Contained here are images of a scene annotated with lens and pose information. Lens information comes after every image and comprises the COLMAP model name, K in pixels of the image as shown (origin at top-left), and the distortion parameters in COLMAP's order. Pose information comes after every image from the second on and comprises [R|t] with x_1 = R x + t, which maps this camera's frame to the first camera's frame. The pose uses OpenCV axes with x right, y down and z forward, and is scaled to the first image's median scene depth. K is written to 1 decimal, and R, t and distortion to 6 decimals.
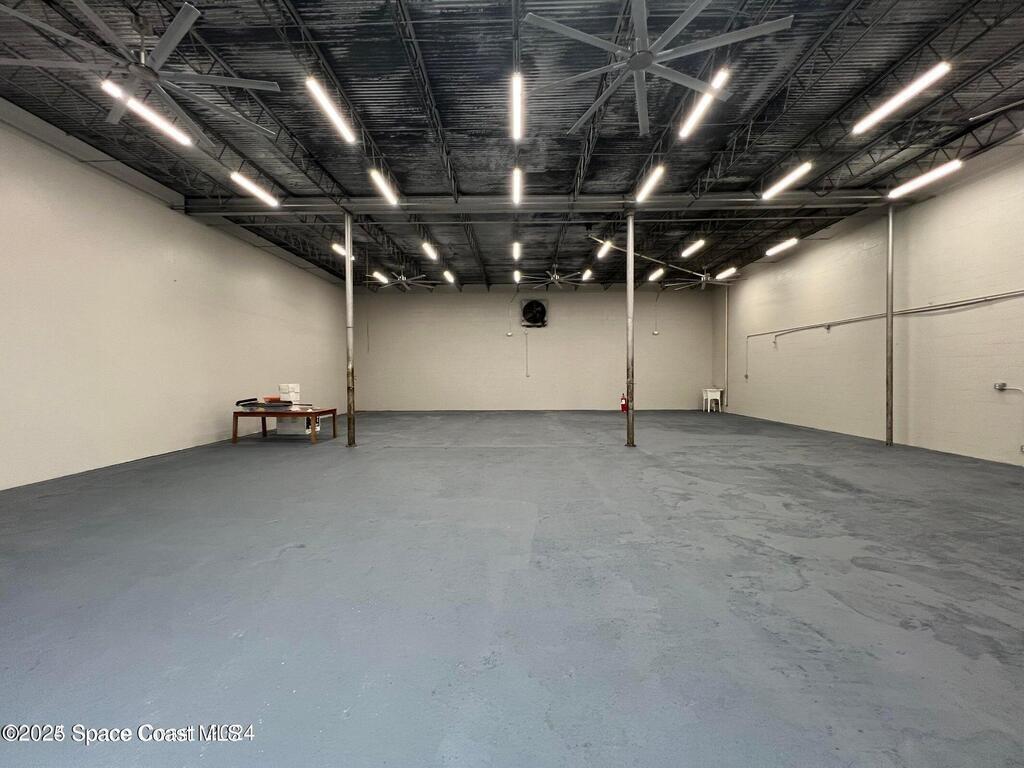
lens RADIAL K [[401.4, 0, 512.0], [0, 401.4, 384.0], [0, 0, 1]] dist [-0.014521, 0.000478]
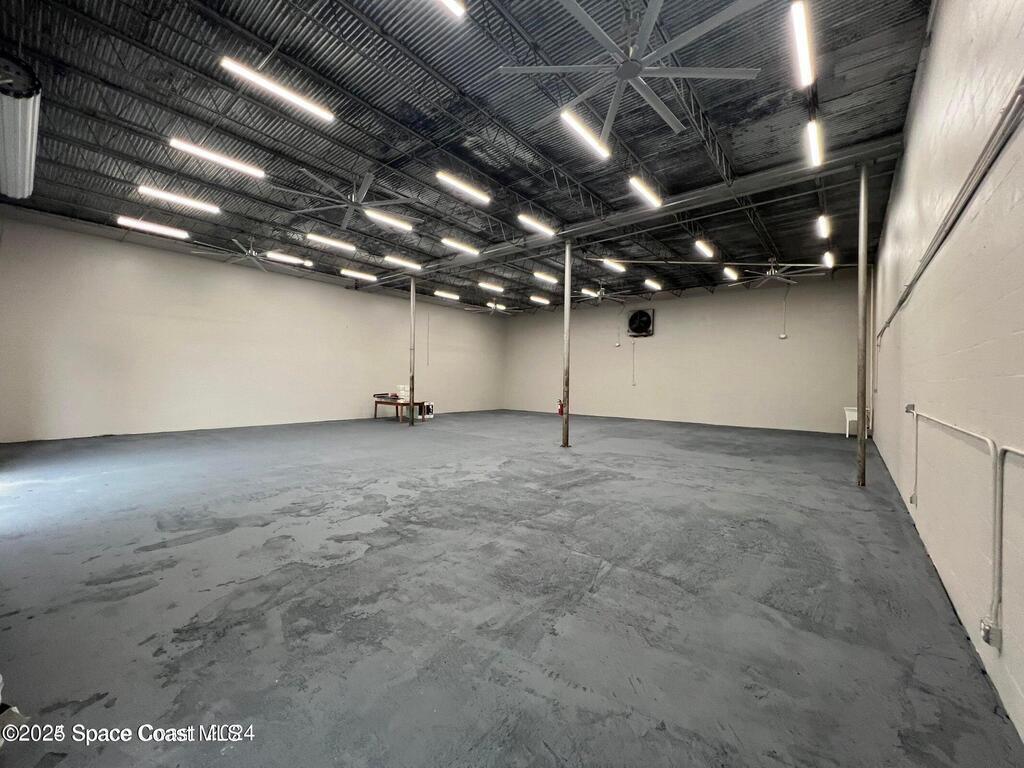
lens RADIAL K [[410.3, 0, 512.0], [0, 410.3, 384.0], [0, 0, 1]] dist [0.050609, 0.000109]
pose [[0.785884, 0.023378, -0.617931, 0.630485], [-0.036259, 0.999308, -0.008308, -0.005858], [0.617309, 0.028935, 0.786188, -0.005184]]
